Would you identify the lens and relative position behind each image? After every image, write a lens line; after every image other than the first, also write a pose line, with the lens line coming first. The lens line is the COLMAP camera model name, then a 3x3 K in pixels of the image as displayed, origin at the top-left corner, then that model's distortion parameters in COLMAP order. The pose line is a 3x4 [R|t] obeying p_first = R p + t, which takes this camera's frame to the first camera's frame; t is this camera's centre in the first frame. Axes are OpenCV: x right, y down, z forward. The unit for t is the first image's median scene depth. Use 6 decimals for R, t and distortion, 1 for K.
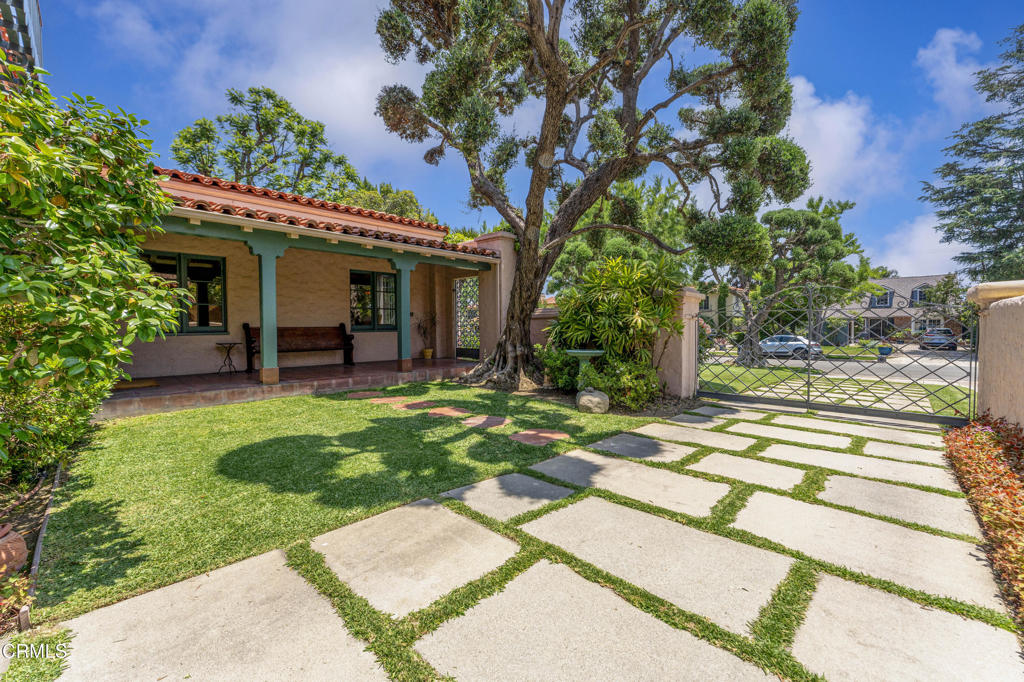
lens RADIAL K [[425.0, 0, 514.4], [0, 425.0, 336.7], [0, 0, 1]] dist [-0.000606, -0.000486]
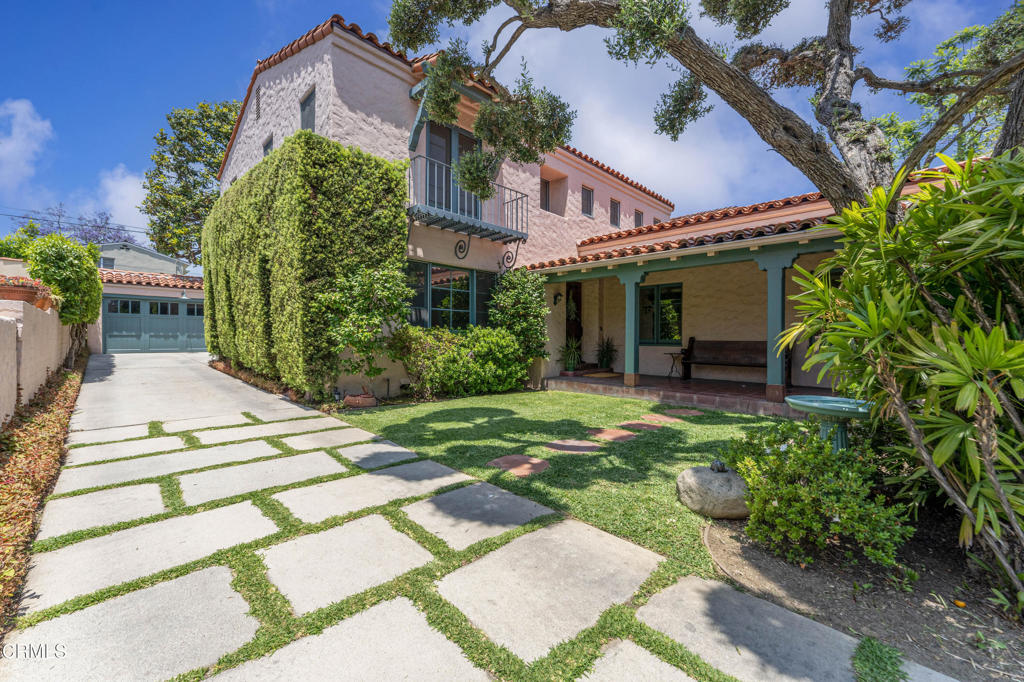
lens RADIAL K [[425.0, 0, 514.0], [0, 425.0, 339.8], [0, 0, 1]] dist [-0.000606, -0.000486]
pose [[-0.051087, 0.012011, -0.998622, 1.090285], [-0.031715, 0.999404, 0.013642, -0.048775], [0.998190, 0.032368, -0.050676, 1.159378]]
